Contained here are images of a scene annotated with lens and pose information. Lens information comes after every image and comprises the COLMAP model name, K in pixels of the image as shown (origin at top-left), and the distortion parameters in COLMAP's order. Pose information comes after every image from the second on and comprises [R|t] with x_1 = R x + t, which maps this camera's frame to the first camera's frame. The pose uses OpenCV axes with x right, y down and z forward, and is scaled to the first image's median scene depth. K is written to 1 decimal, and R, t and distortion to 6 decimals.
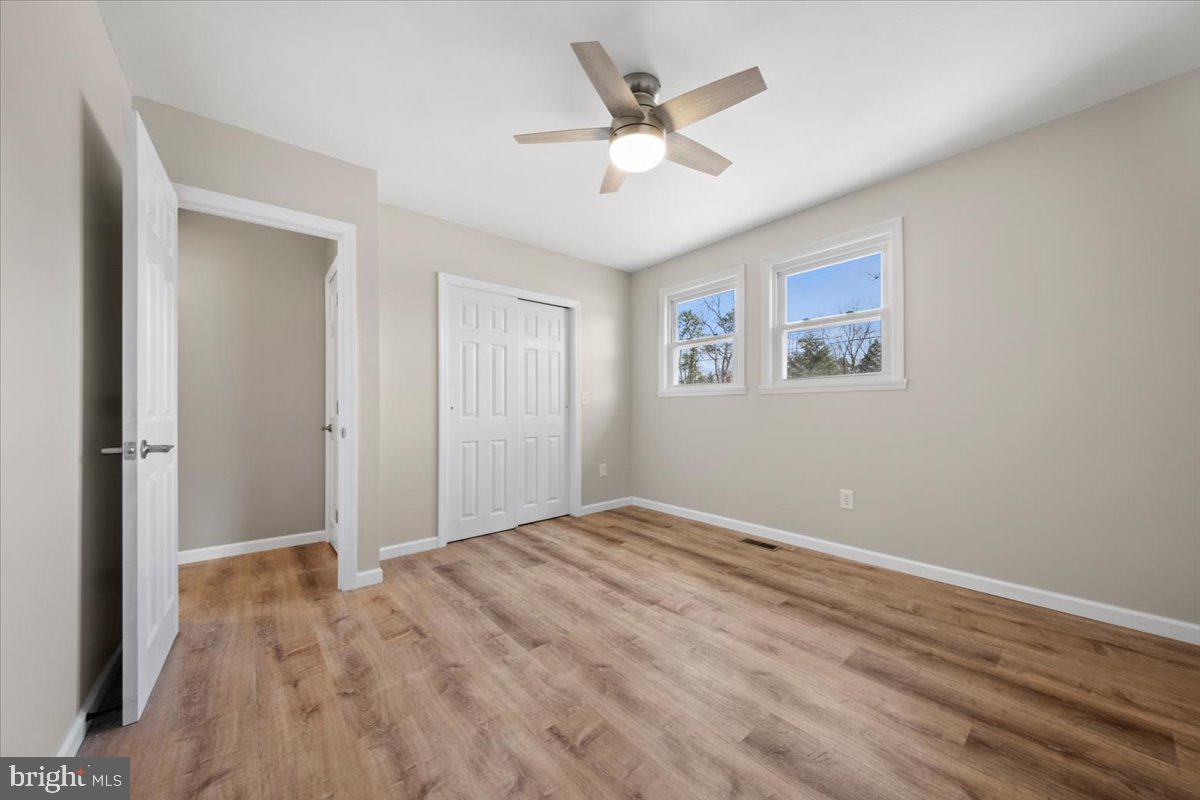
lens RADIAL K [[422.4, 0, 596.5], [0, 422.4, 405.4], [0, 0, 1]] dist [-0.000699, -0.000410]
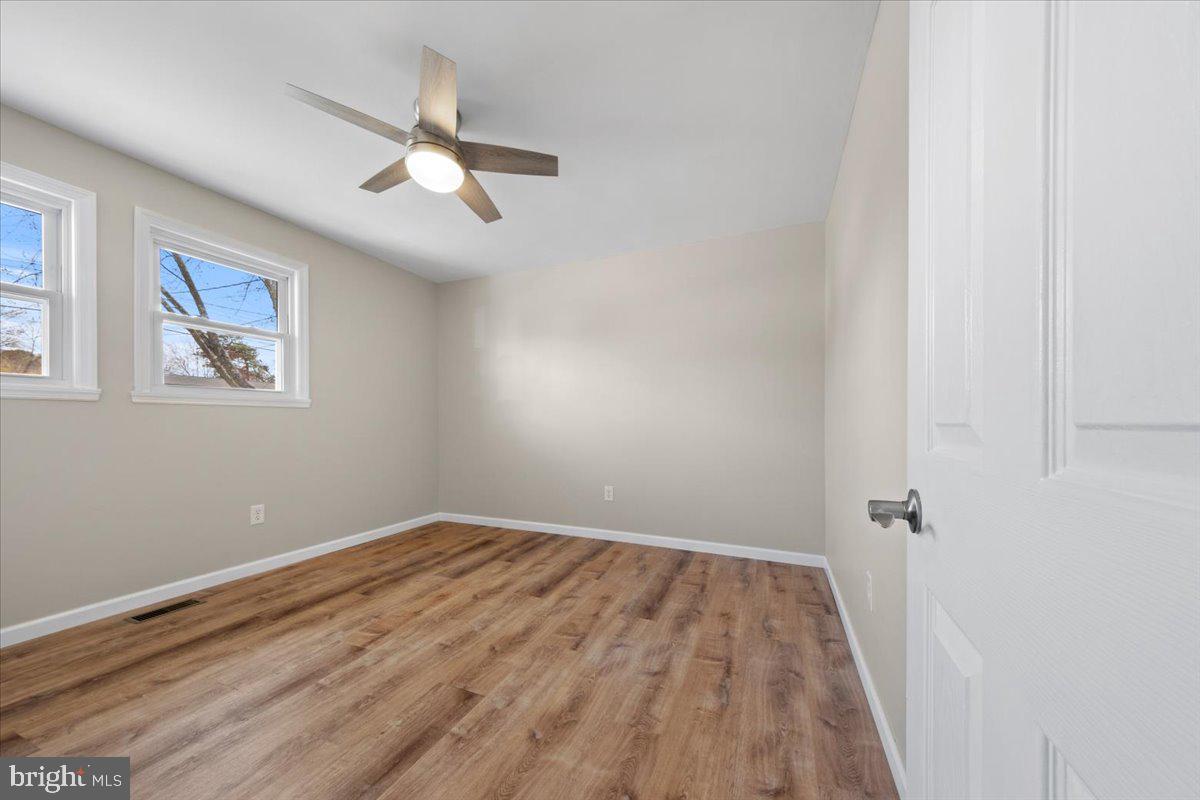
lens RADIAL K [[422.4, 0, 596.5], [0, 422.4, 405.4], [0, 0, 1]] dist [-0.000699, -0.000410]
pose [[-0.463302, 0.040089, 0.885293, -0.771406], [-0.001417, 0.998942, -0.045977, 0.011627], [-0.886199, -0.022556, -0.462755, 0.872692]]
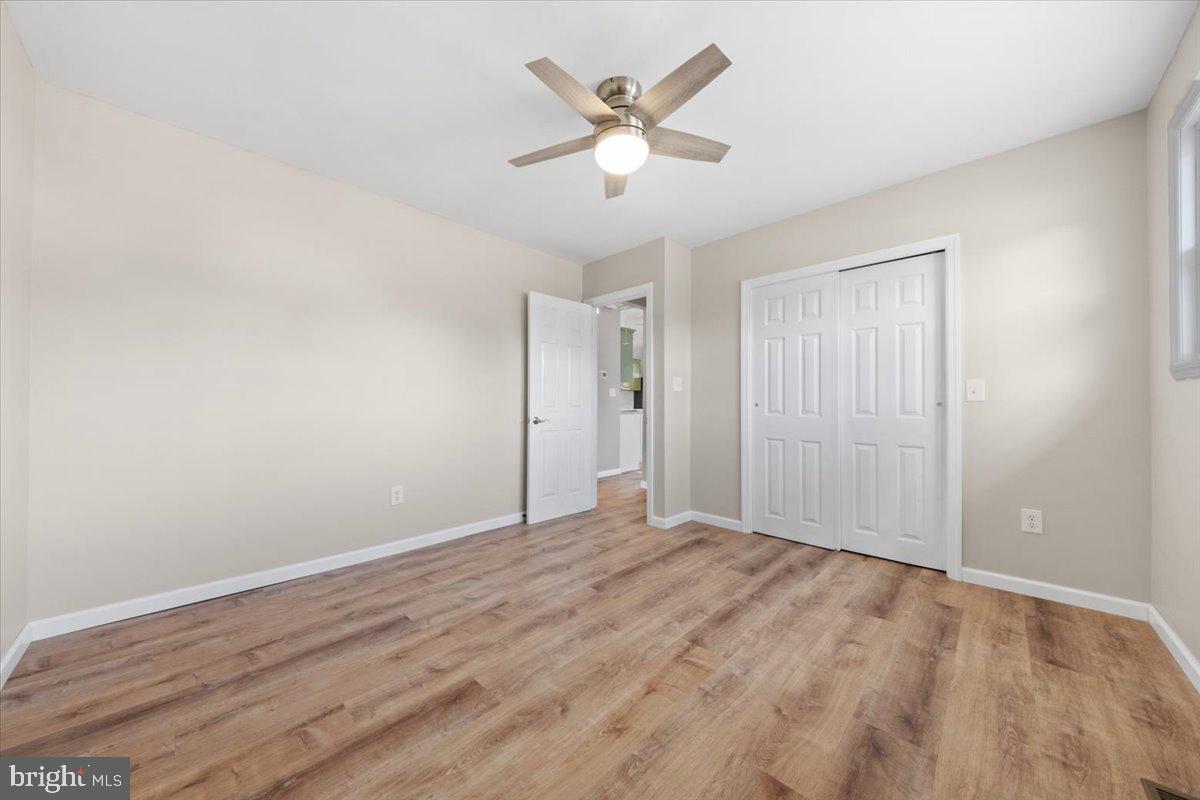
lens RADIAL K [[405.5, 0, 592.5], [0, 405.5, 398.3], [0, 0, 1]] dist [0.026440, -0.015828]
pose [[0.098605, -0.006070, -0.995108, 0.817192], [-0.001259, 0.999980, -0.006225, -0.006238], [0.995126, 0.001867, 0.098595, 0.638592]]
